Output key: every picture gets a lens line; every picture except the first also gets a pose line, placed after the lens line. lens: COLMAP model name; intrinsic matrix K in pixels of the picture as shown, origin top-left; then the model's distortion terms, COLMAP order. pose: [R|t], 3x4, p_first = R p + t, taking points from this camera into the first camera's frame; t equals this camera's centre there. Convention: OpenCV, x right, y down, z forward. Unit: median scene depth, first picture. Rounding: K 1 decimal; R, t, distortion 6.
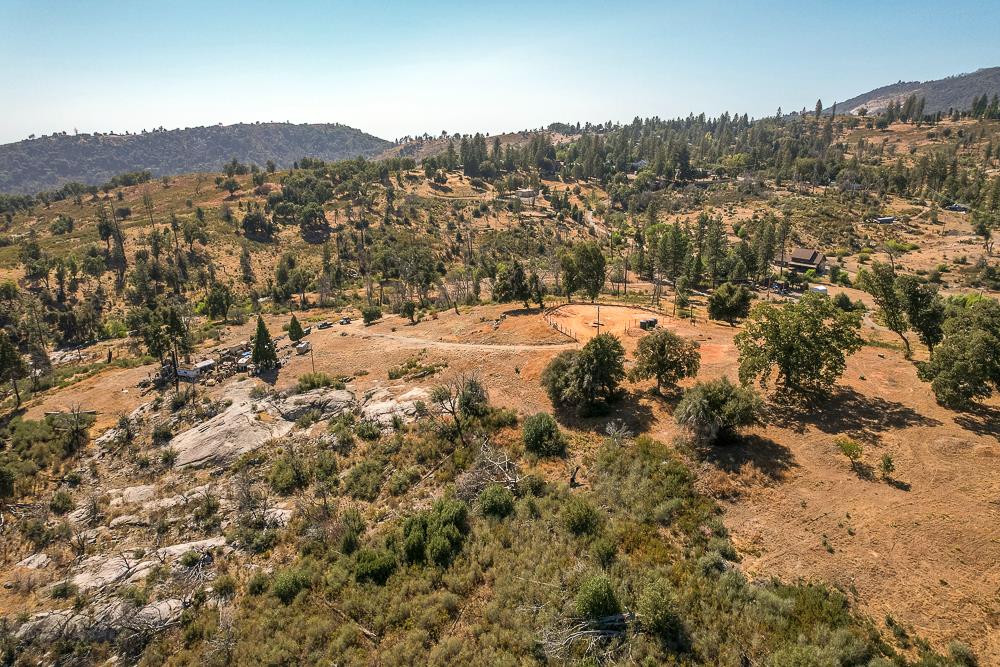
lens RADIAL K [[643.5, 0, 501.3], [0, 643.5, 329.0], [0, 0, 1]] dist [-0.054592, 0.055681]
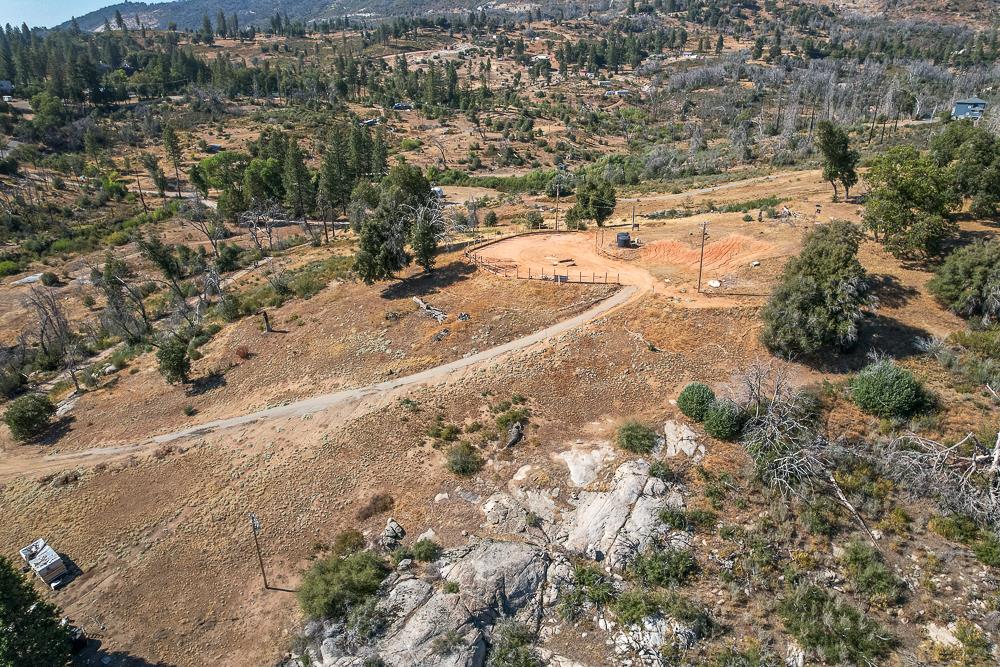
lens RADIAL K [[643.5, 0, 493.9], [0, 643.5, 332.4], [0, 0, 1]] dist [-0.054592, 0.055681]
pose [[0.501514, -0.347268, 0.792394, -0.604158], [0.261964, 0.933862, 0.243467, -0.162388], [-0.824536, 0.085477, 0.559316, 0.831022]]
